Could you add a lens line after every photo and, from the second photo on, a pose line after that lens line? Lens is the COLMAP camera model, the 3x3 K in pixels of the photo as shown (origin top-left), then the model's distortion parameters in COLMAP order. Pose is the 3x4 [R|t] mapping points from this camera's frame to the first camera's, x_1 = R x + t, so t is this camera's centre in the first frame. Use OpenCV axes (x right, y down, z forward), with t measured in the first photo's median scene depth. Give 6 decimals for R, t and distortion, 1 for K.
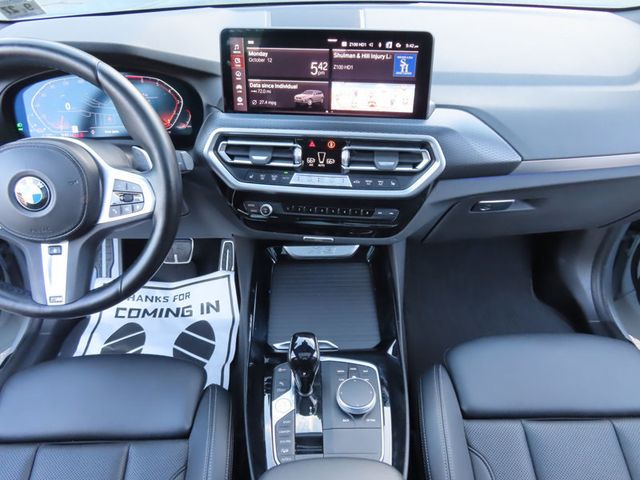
lens RADIAL K [[458.4, 0, 321.2], [0, 458.4, 241.4], [0, 0, 1]] dist [-0.011931, 0.009864]
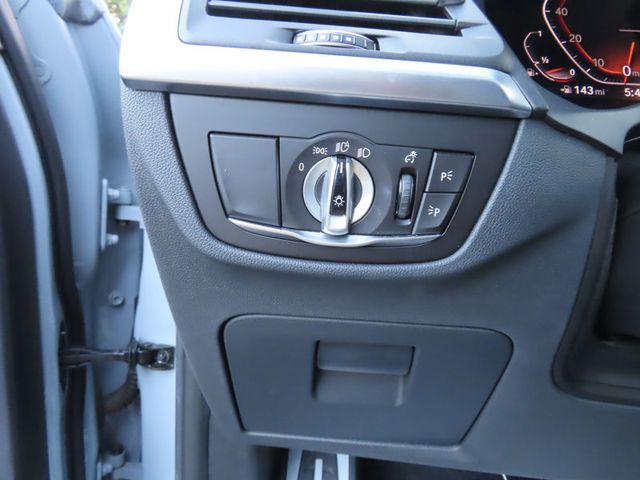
lens RADIAL K [[458.4, 0, 317.8], [0, 458.4, 236.7], [0, 0, 1]] dist [-0.011931, 0.009864]
pose [[0.994510, 0.078921, -0.068706, -0.821700], [-0.102515, 0.866444, -0.488637, 0.032412], [0.020966, 0.492998, 0.869778, 0.844091]]
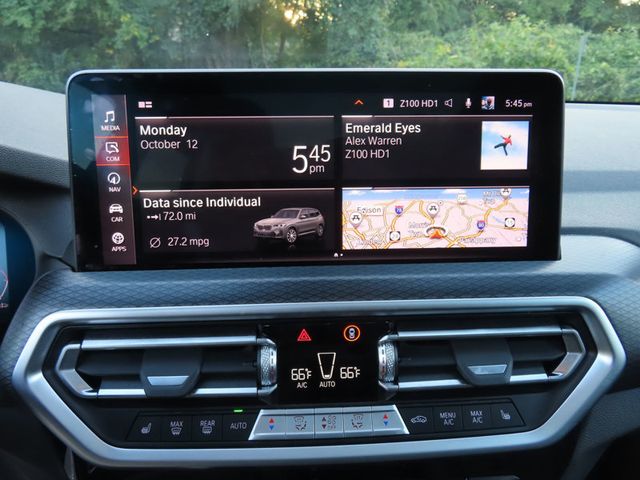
lens RADIAL K [[458.4, 0, 319.3], [0, 458.4, 240.1], [0, 0, 1]] dist [-0.011931, 0.009864]
pose [[0.985530, -0.047057, 0.162841, -0.066628], [0.095112, 0.948720, -0.301470, -0.166673], [-0.140304, 0.312595, 0.939467, 0.587575]]
